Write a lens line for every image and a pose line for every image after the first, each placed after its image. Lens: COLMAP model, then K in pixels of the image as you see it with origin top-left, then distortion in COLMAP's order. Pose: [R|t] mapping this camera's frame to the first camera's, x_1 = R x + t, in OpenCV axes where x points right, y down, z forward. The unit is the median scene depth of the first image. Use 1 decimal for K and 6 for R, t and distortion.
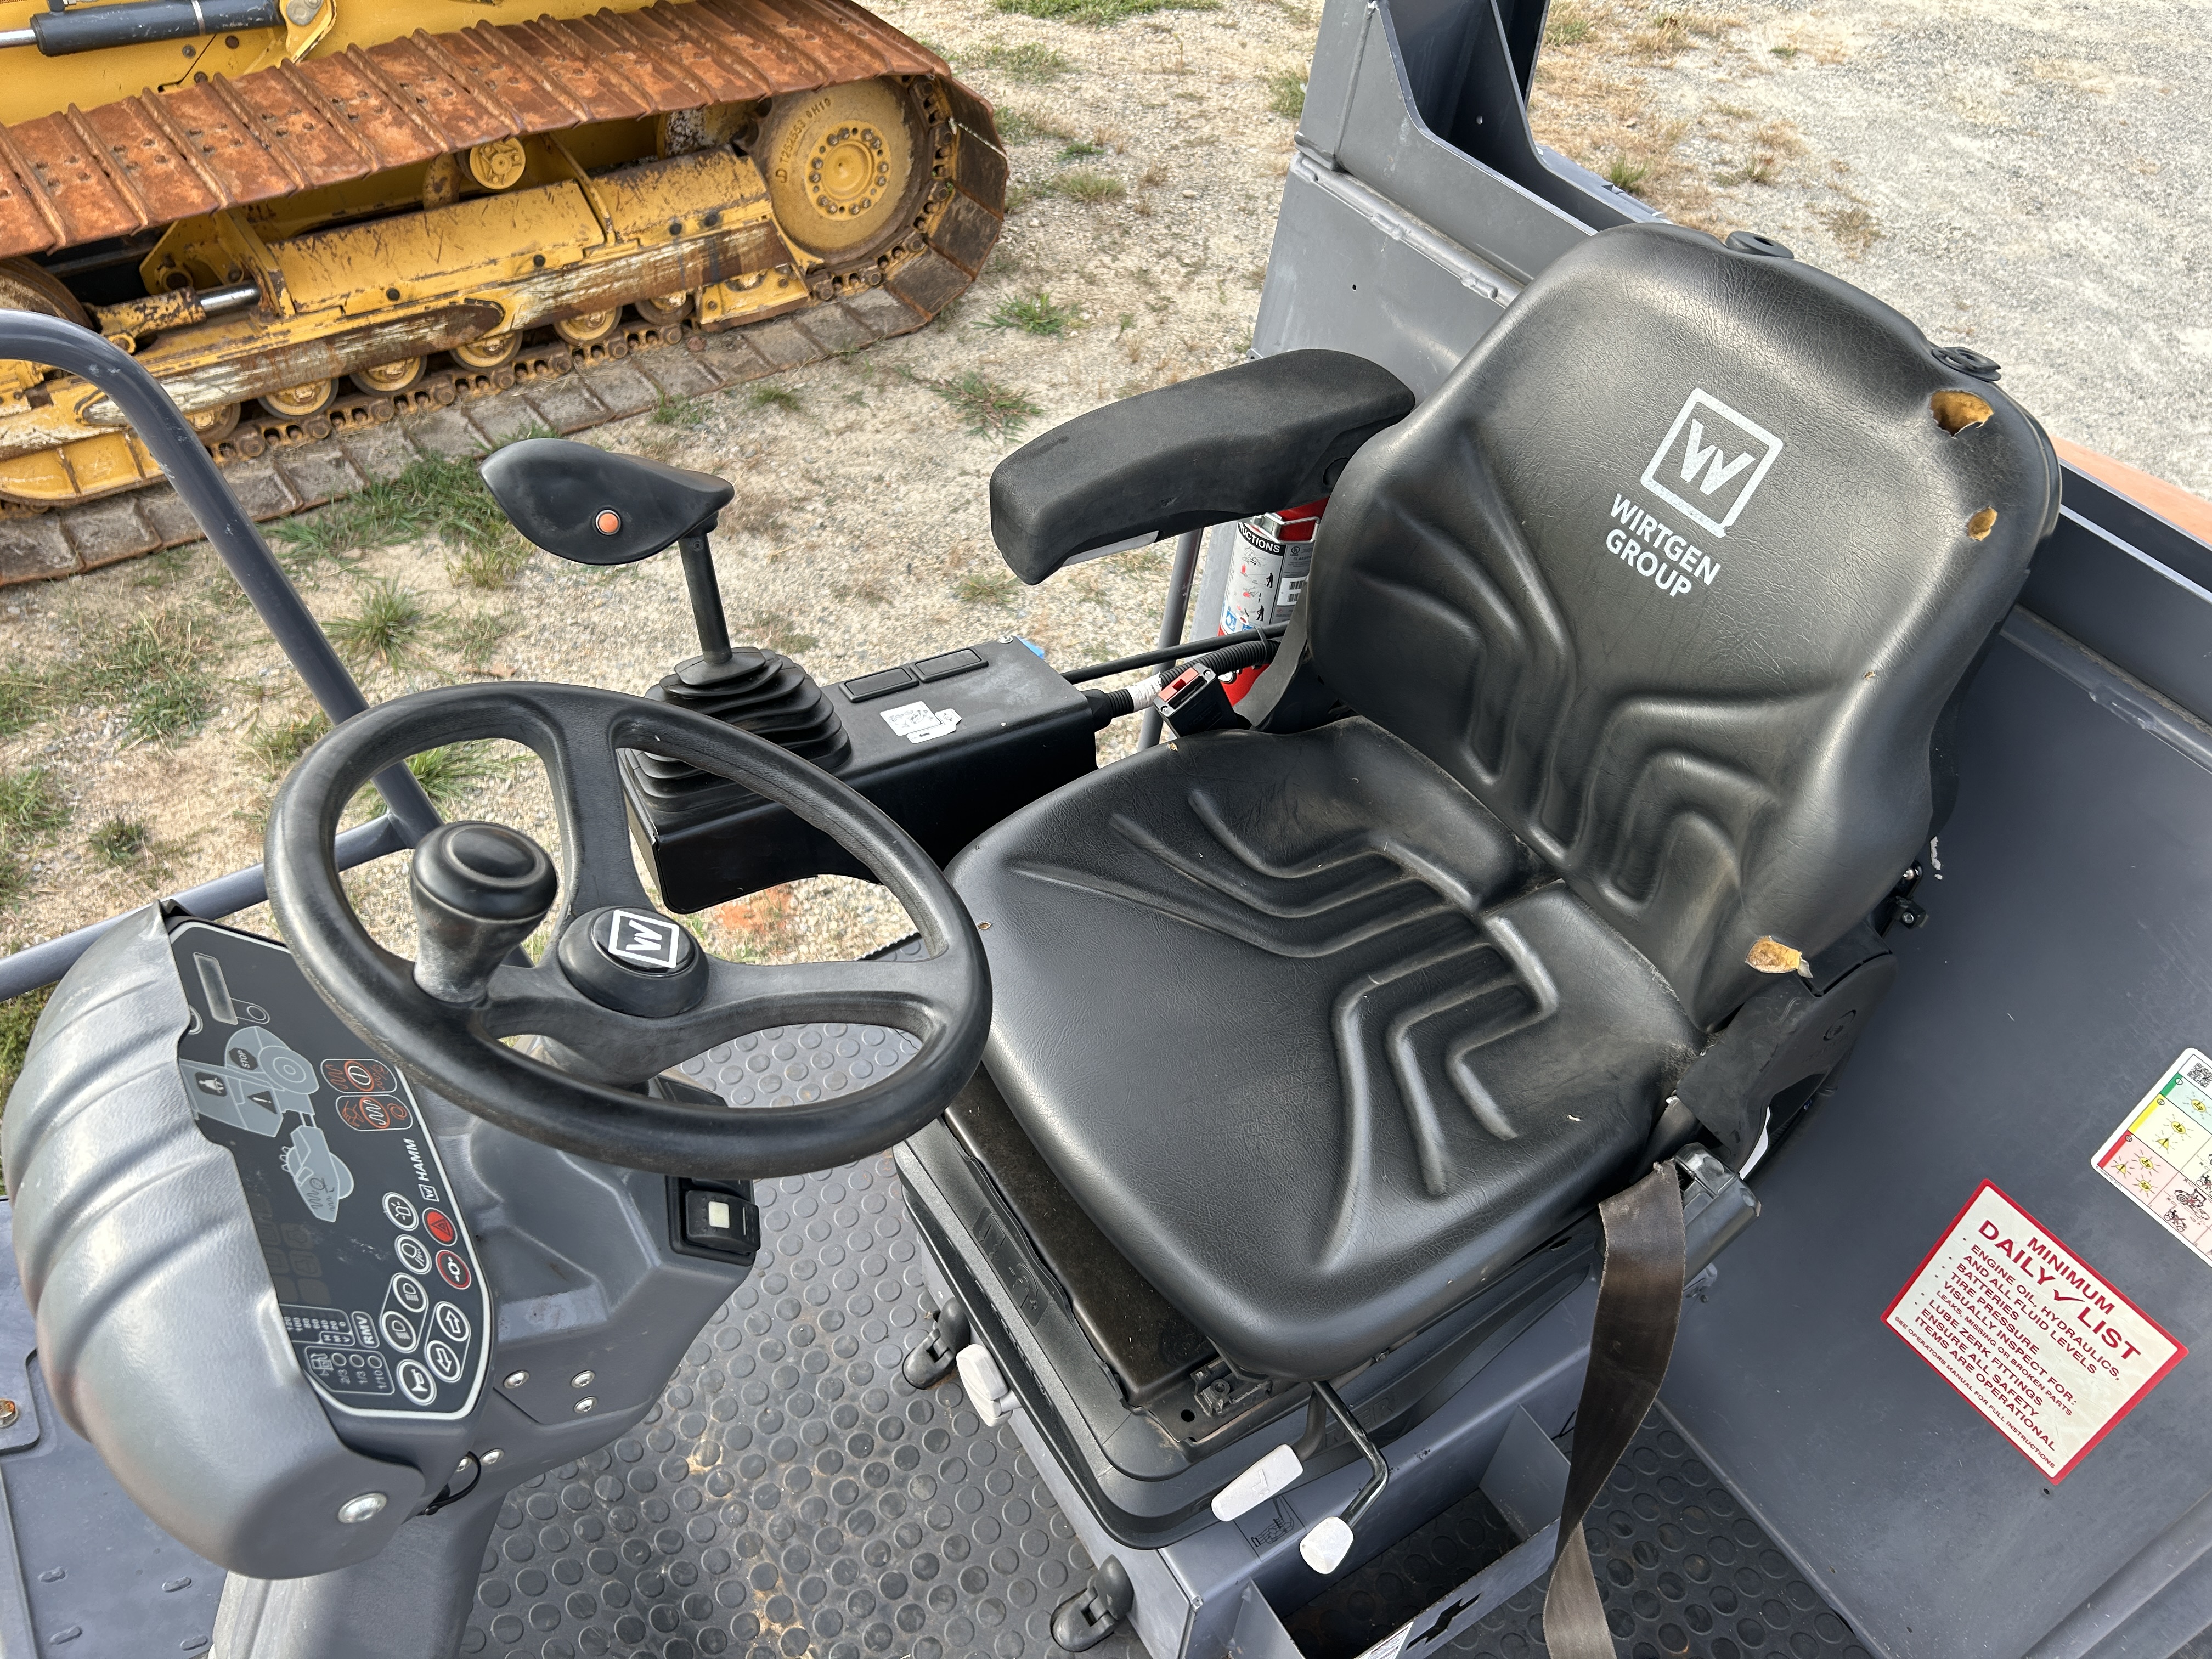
lens RADIAL K [[1665.3, 0, 1094.3], [0, 1665.3, 830.9], [0, 0, 1]] dist [0.039553, -0.063121]
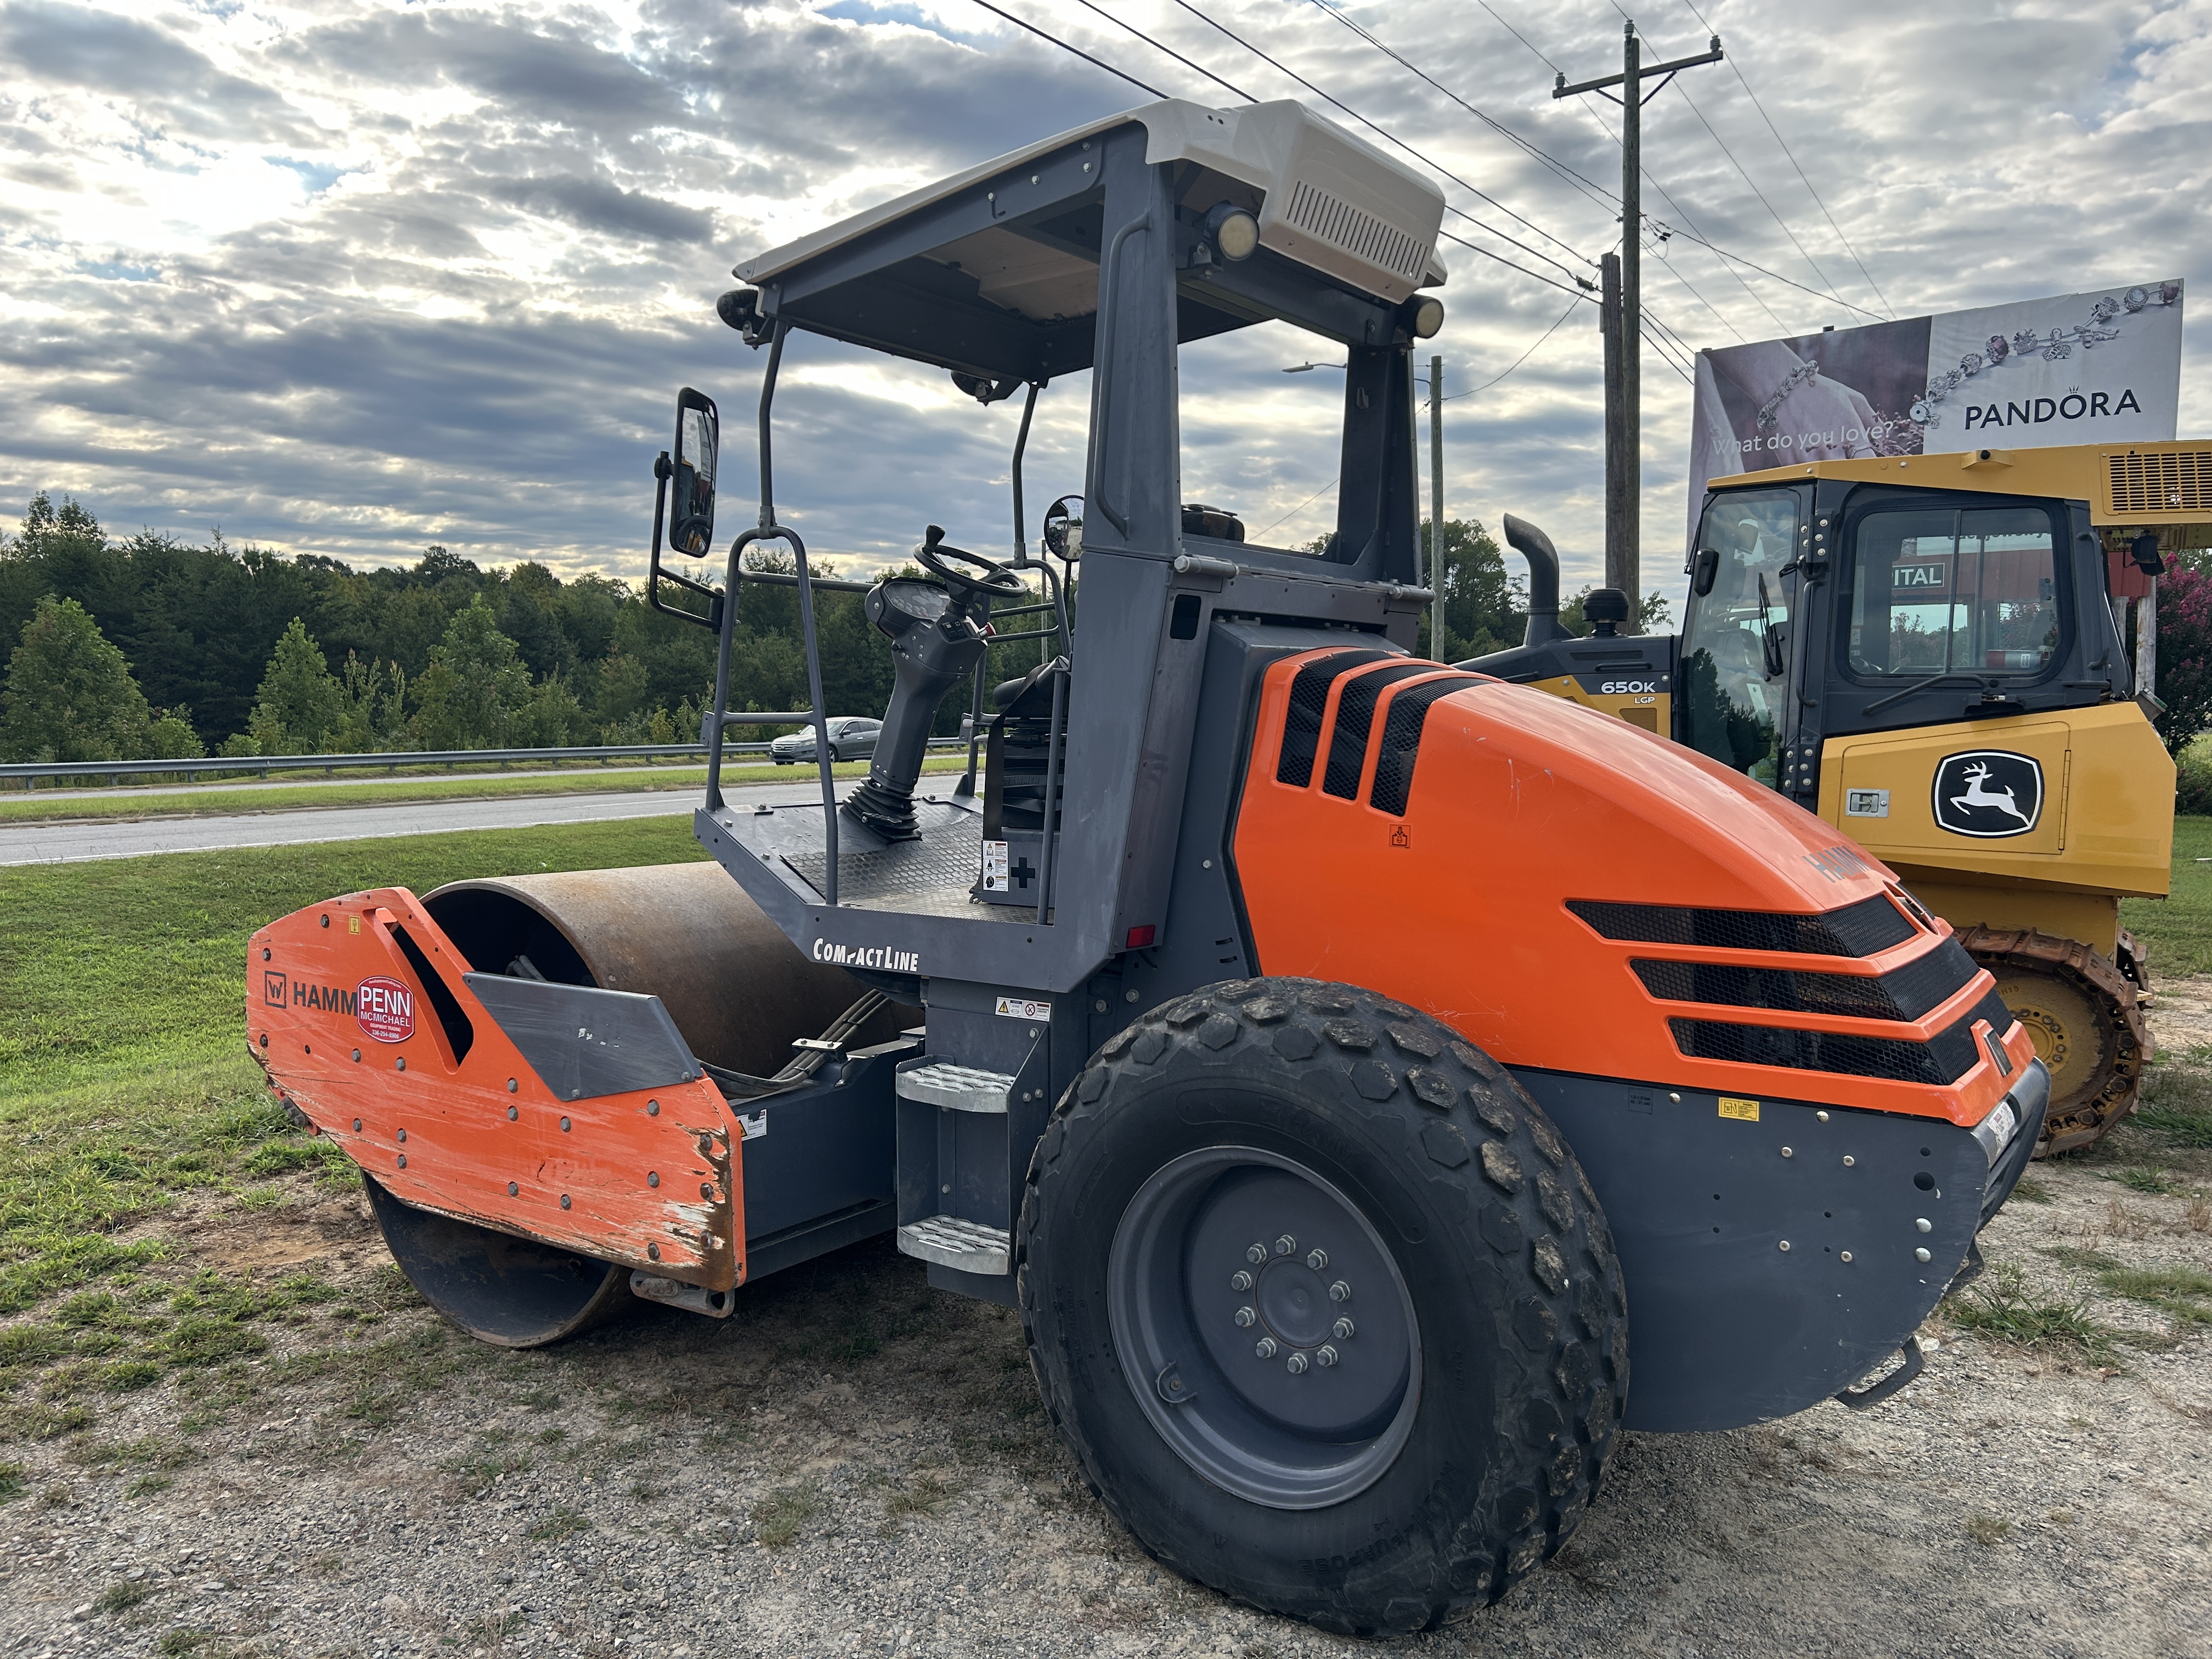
lens RADIAL K [[1665.3, 0, 1094.3], [0, 1665.3, 830.9], [0, 0, 1]] dist [0.039553, -0.063121]
pose [[0.364611, 0.004005, -0.931151, 0.805426], [-0.649826, 0.717315, -0.251368, 0.289757], [0.666922, 0.696737, 0.264144, 0.053159]]
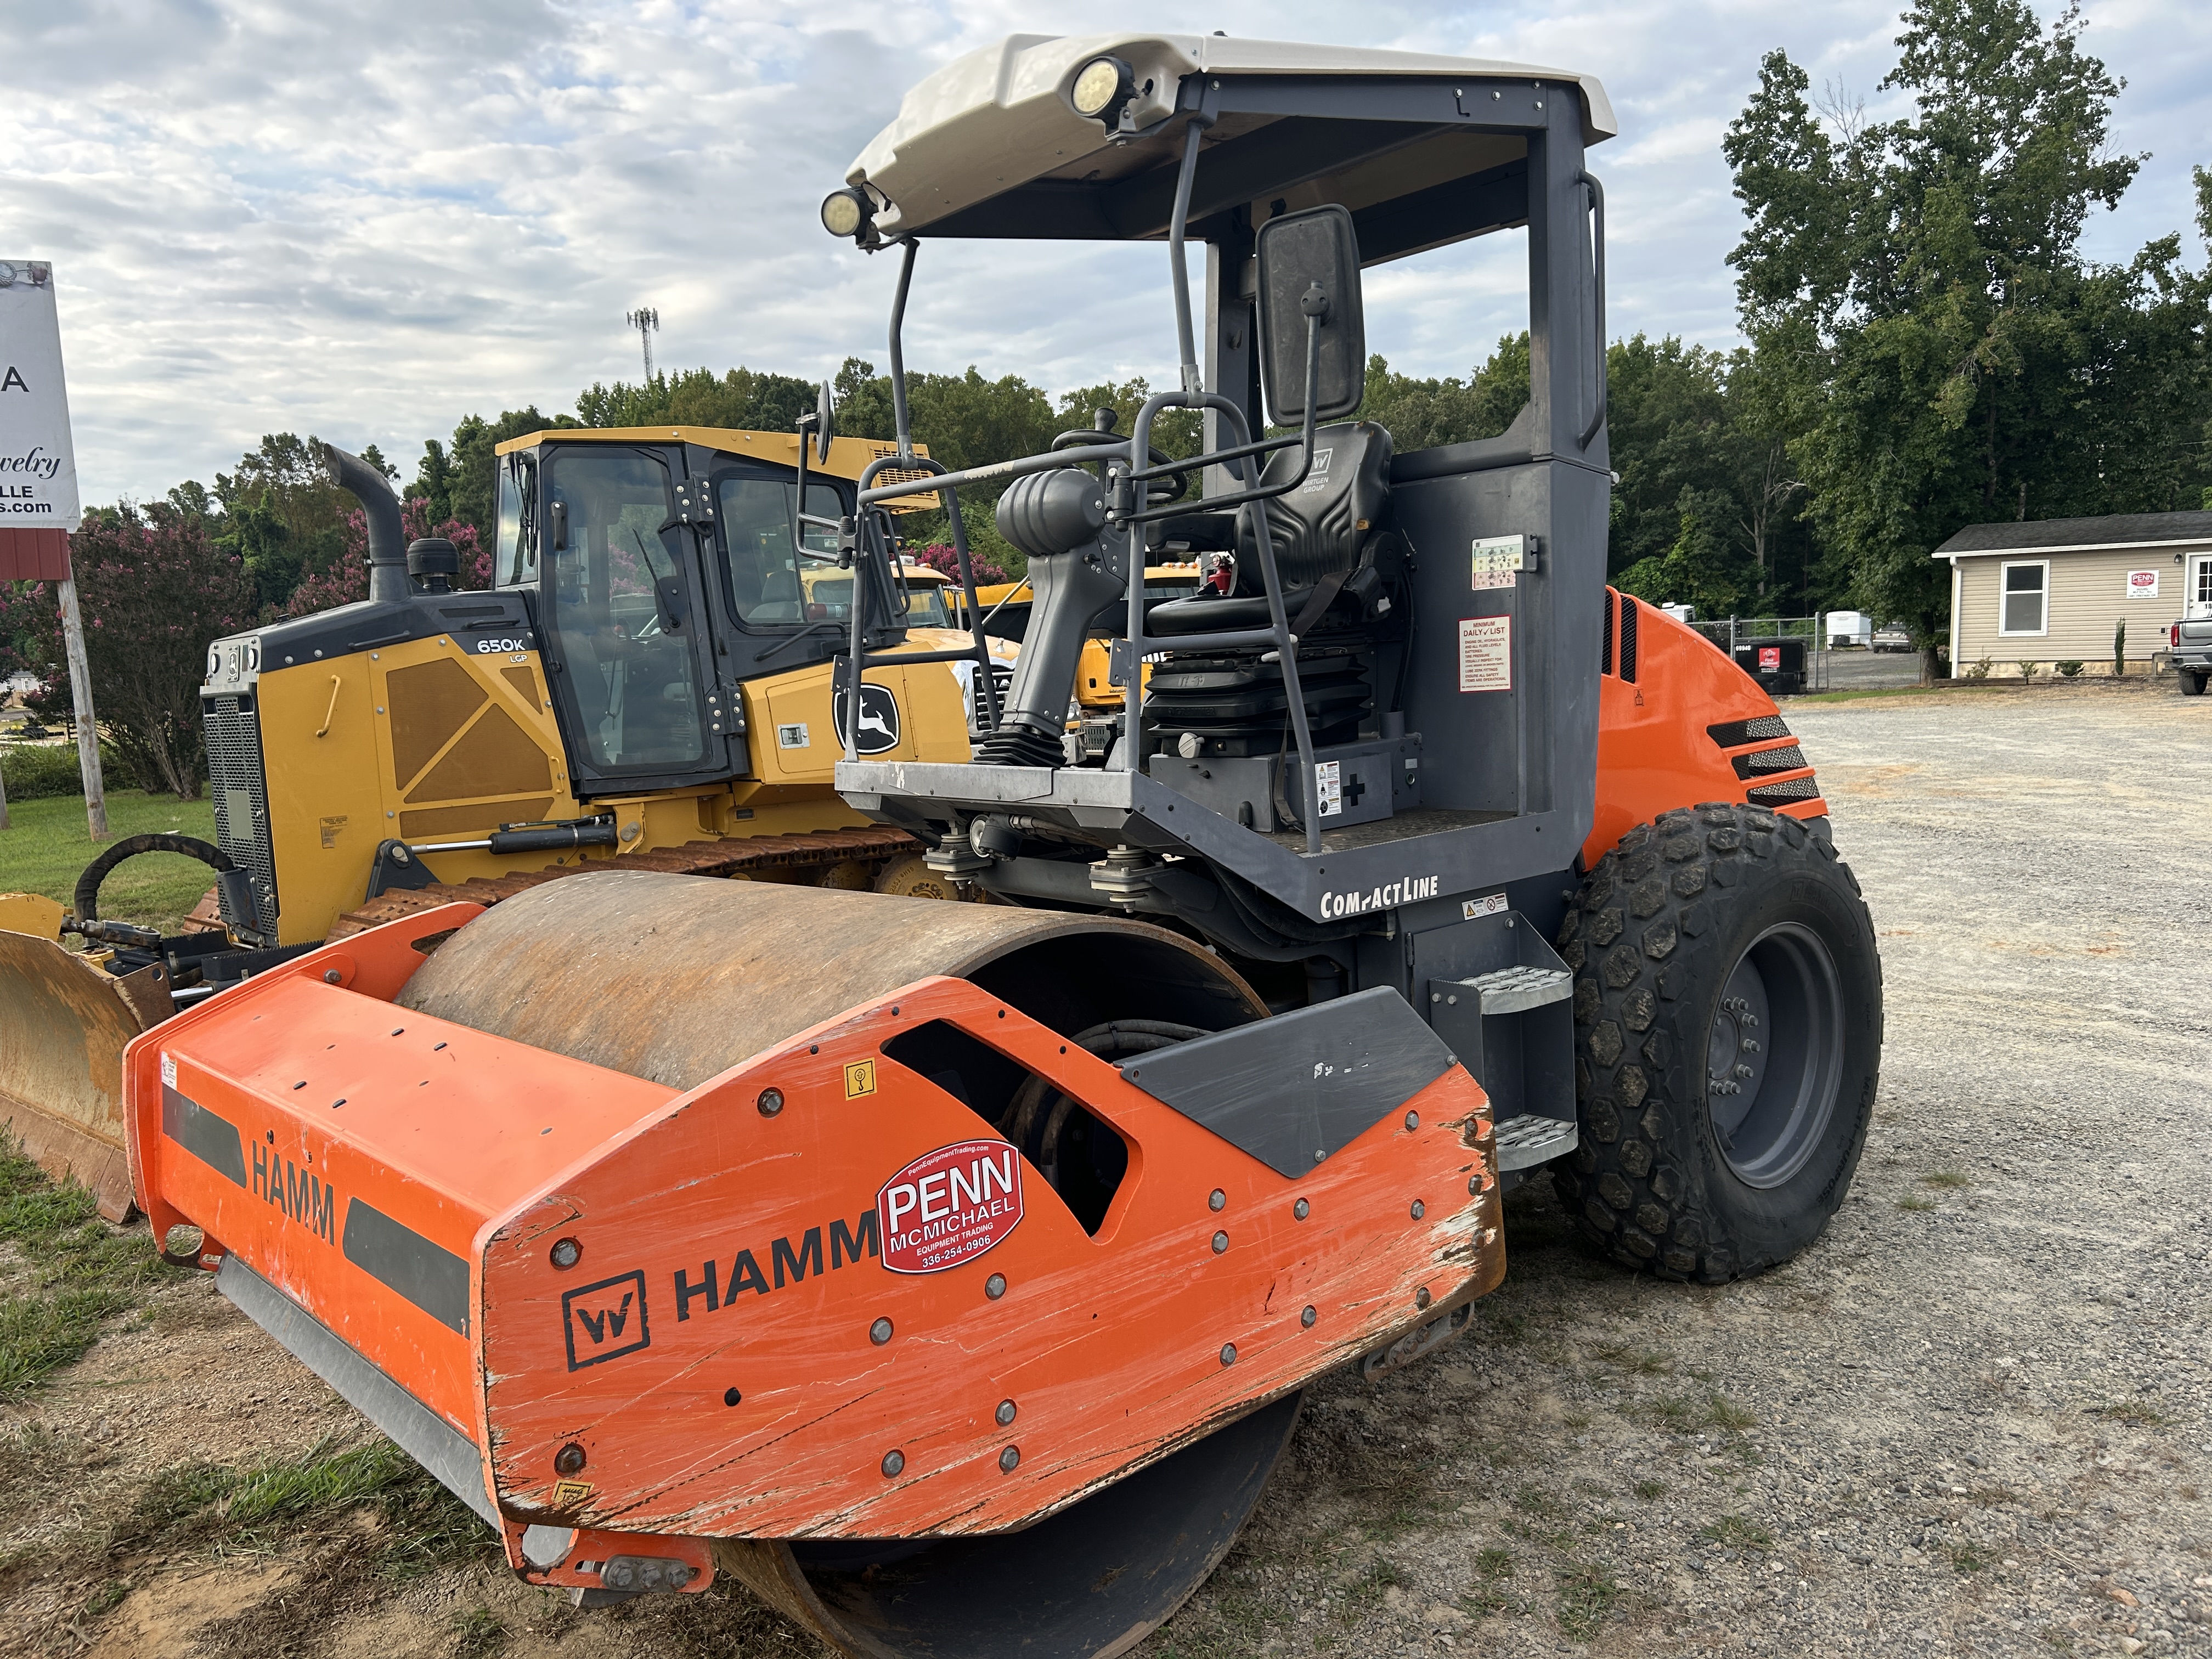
lens RADIAL K [[1665.3, 0, 1094.3], [0, 1665.3, 830.9], [0, 0, 1]] dist [0.039553, -0.063121]
pose [[0.984962, -0.133714, 0.109414, -0.151925], [0.172771, 0.765587, -0.619699, 0.596845], [-0.000903, 0.629283, 0.777175, -0.331638]]
